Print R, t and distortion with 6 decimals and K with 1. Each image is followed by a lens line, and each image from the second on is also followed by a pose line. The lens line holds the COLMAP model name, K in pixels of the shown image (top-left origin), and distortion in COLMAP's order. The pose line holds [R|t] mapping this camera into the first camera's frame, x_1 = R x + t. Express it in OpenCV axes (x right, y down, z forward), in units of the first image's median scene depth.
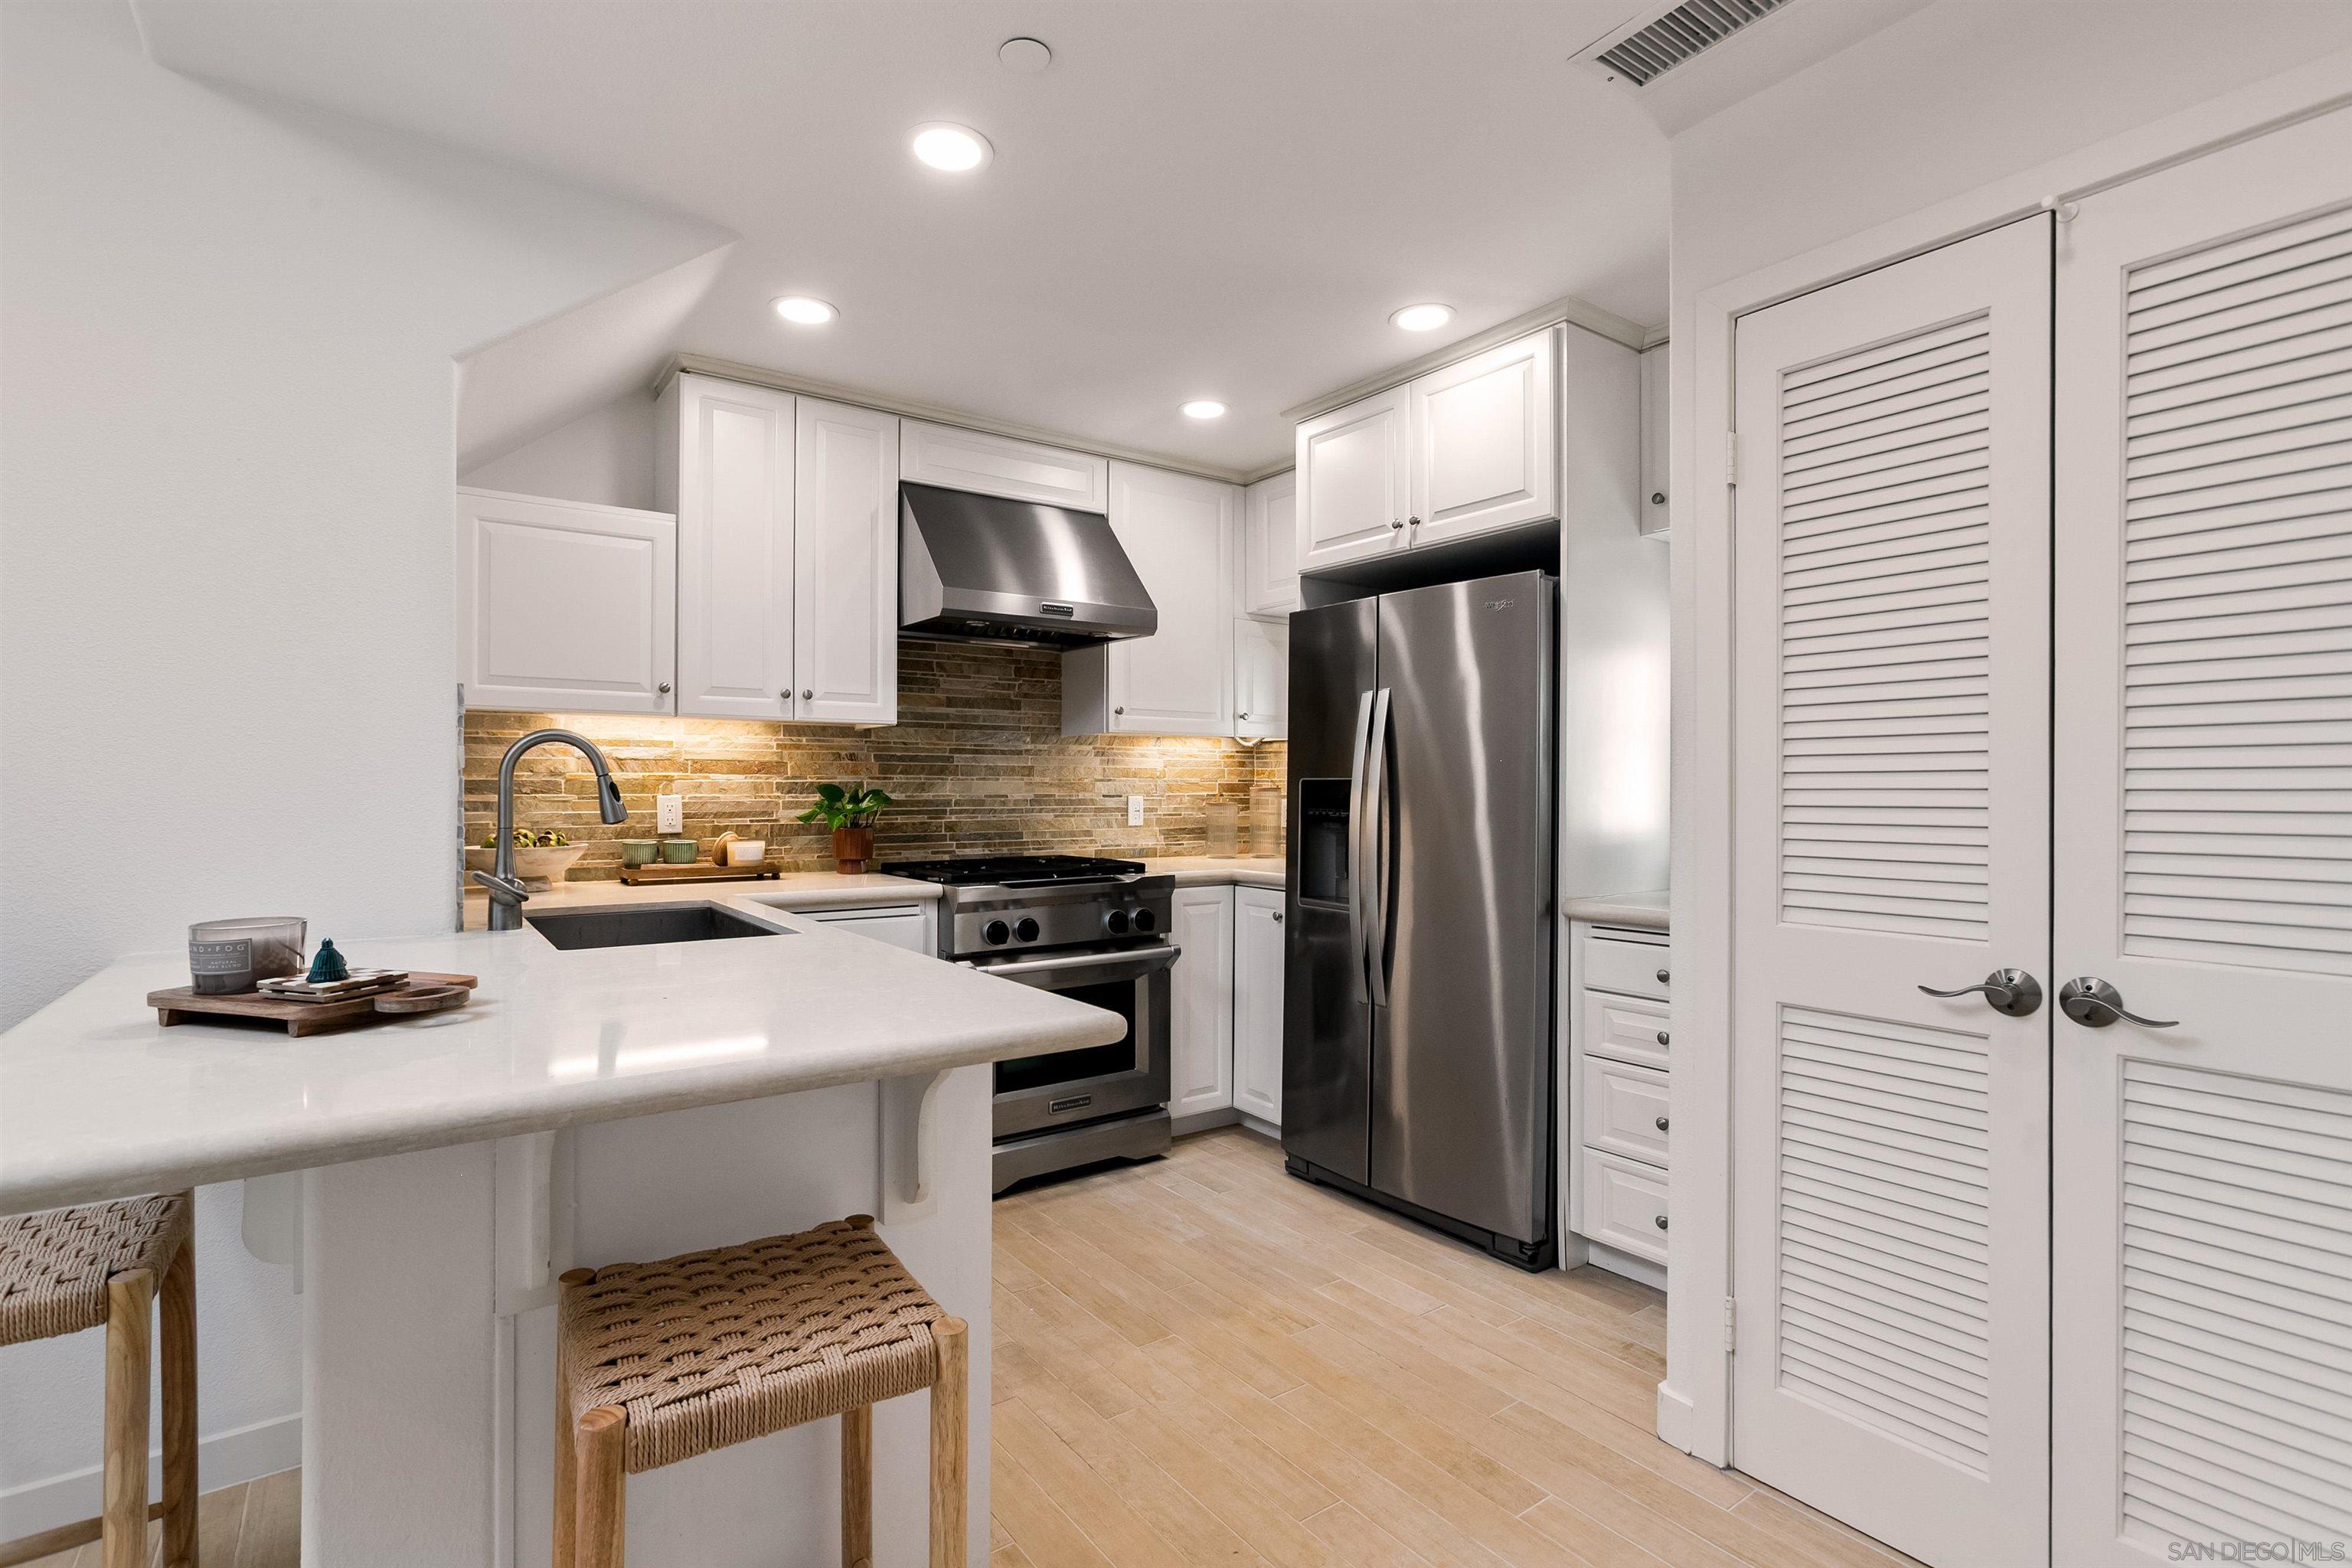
lens RADIAL K [[1105.6, 0, 1188.4], [0, 1105.6, 781.2], [0, 0, 1]] dist [-0.009217, 0.007266]
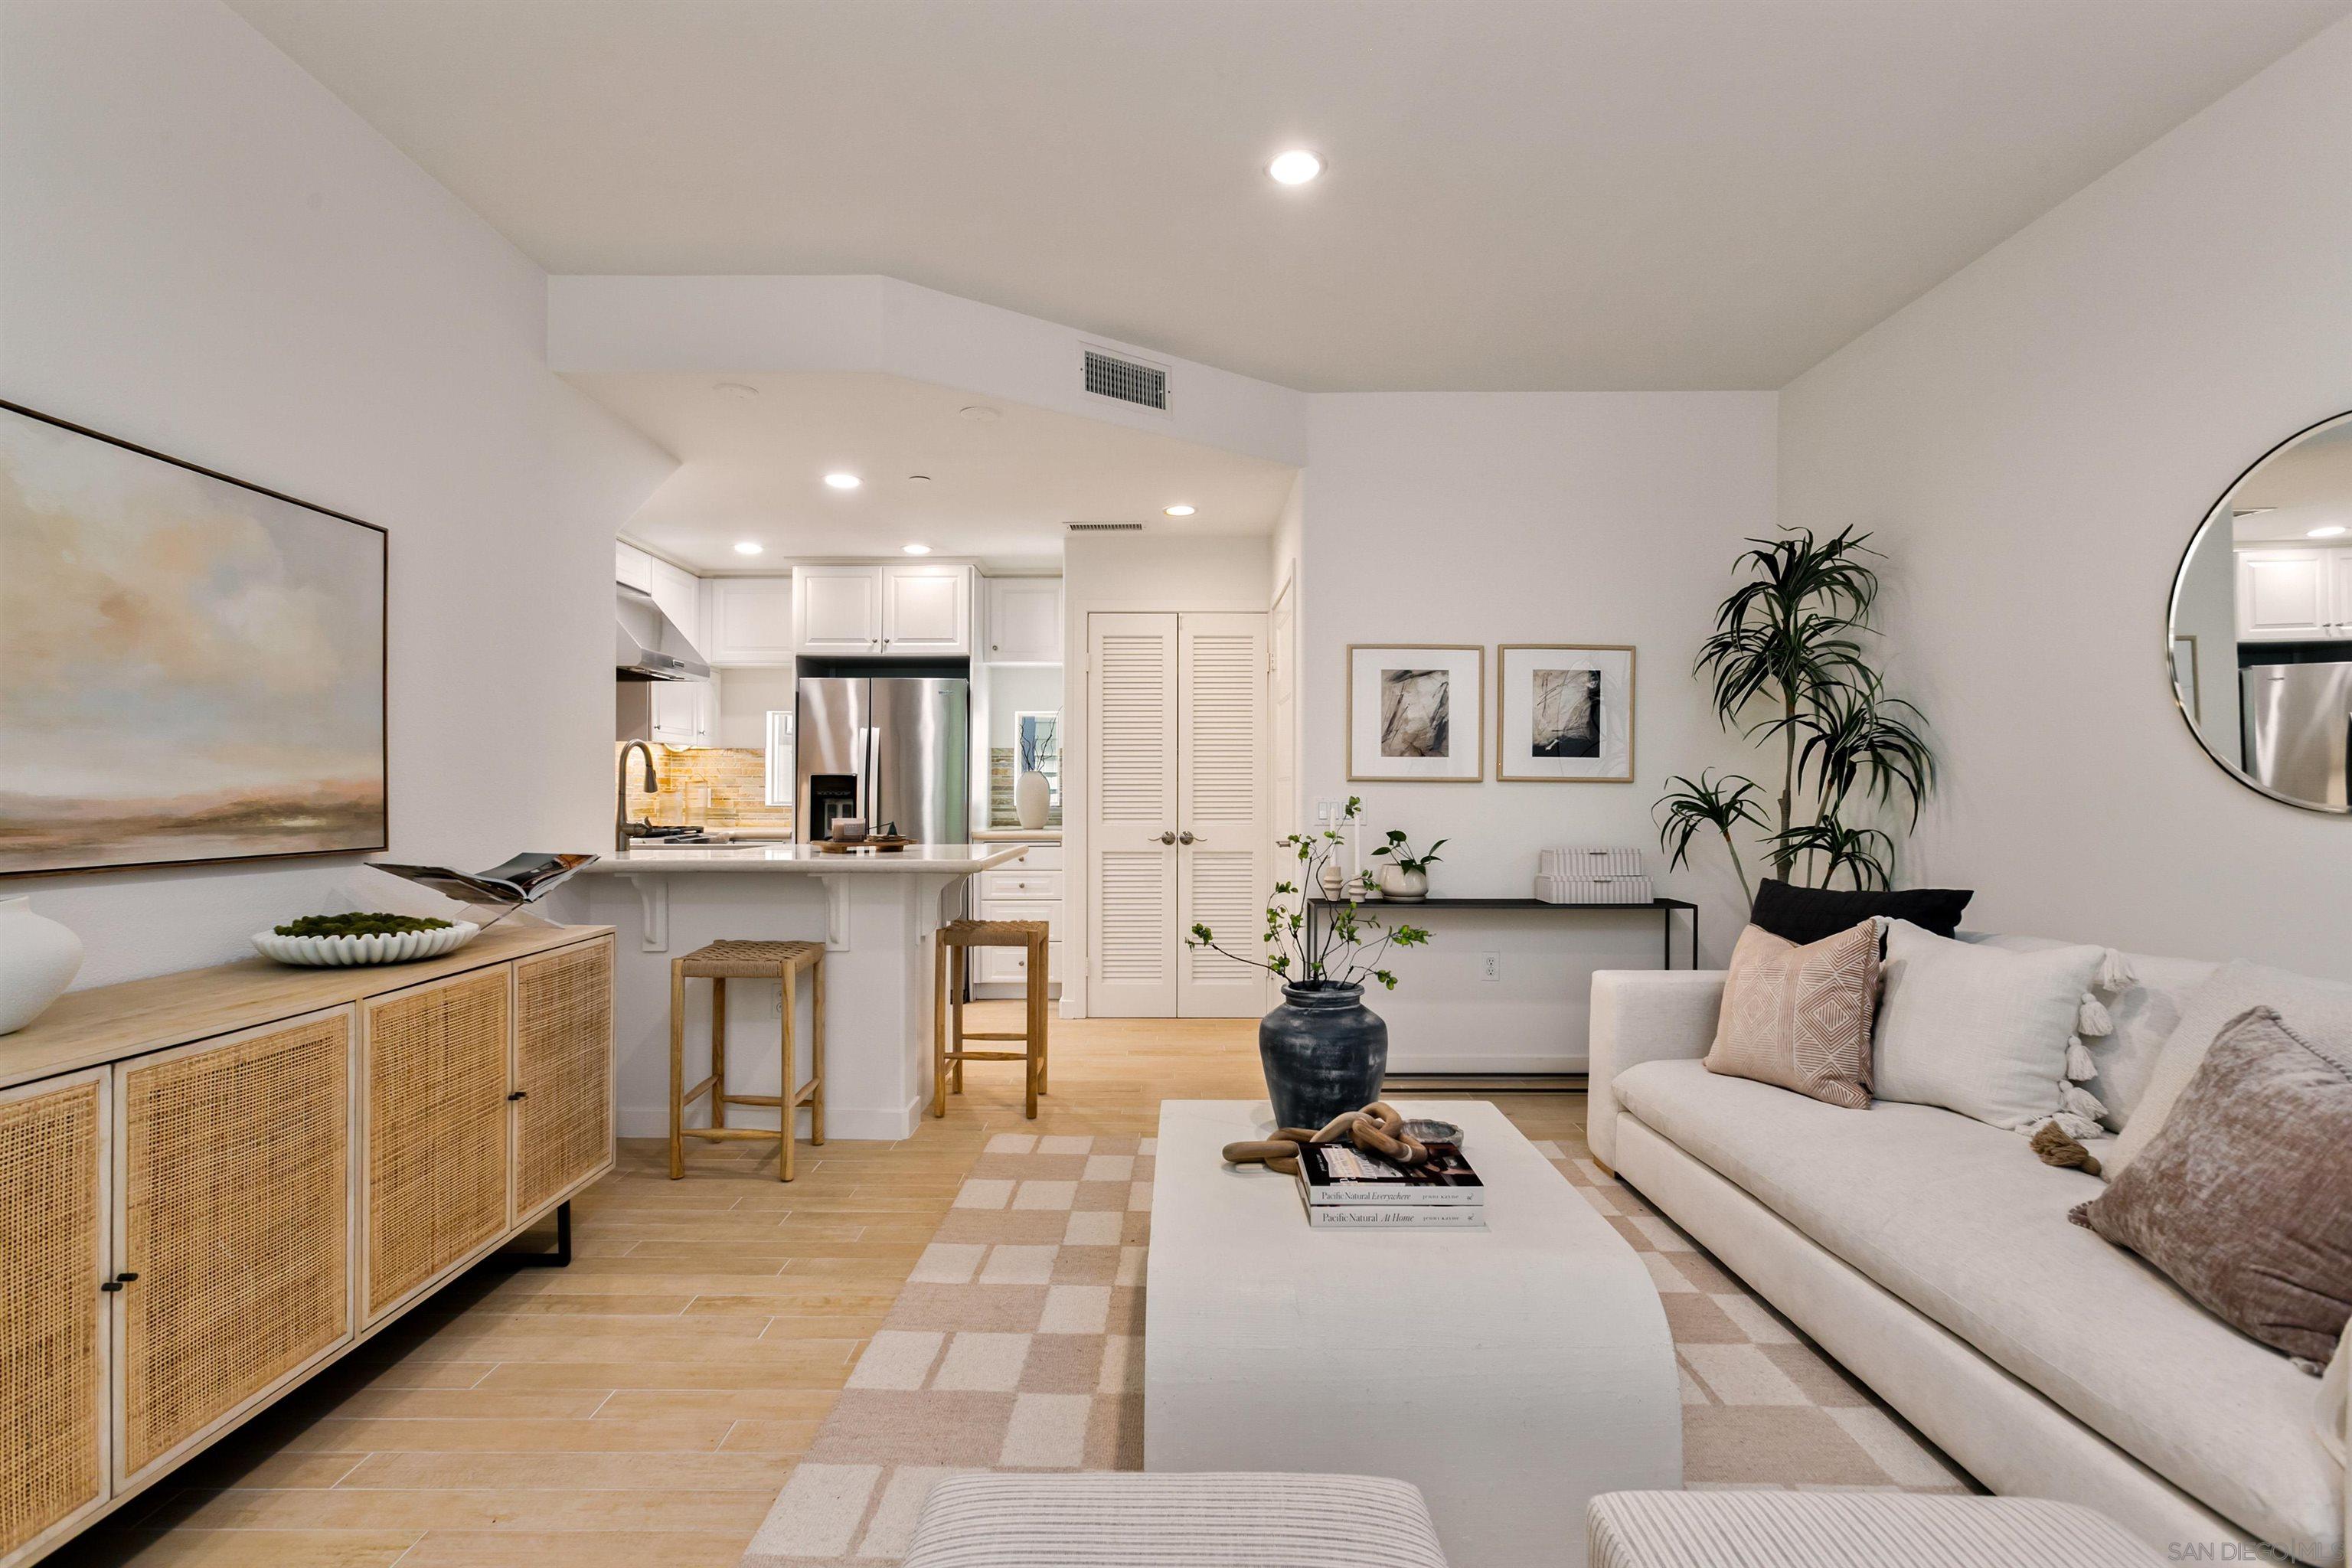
lens RADIAL K [[1105.6, 0, 1172.7], [0, 1105.6, 788.1], [0, 0, 1]] dist [-0.009217, 0.007266]
pose [[0.609501, 0.004311, 0.792774, -0.904853], [-0.004747, 0.999987, -0.001788, 0.019761], [-0.792771, -0.002674, 0.609513, -0.508372]]
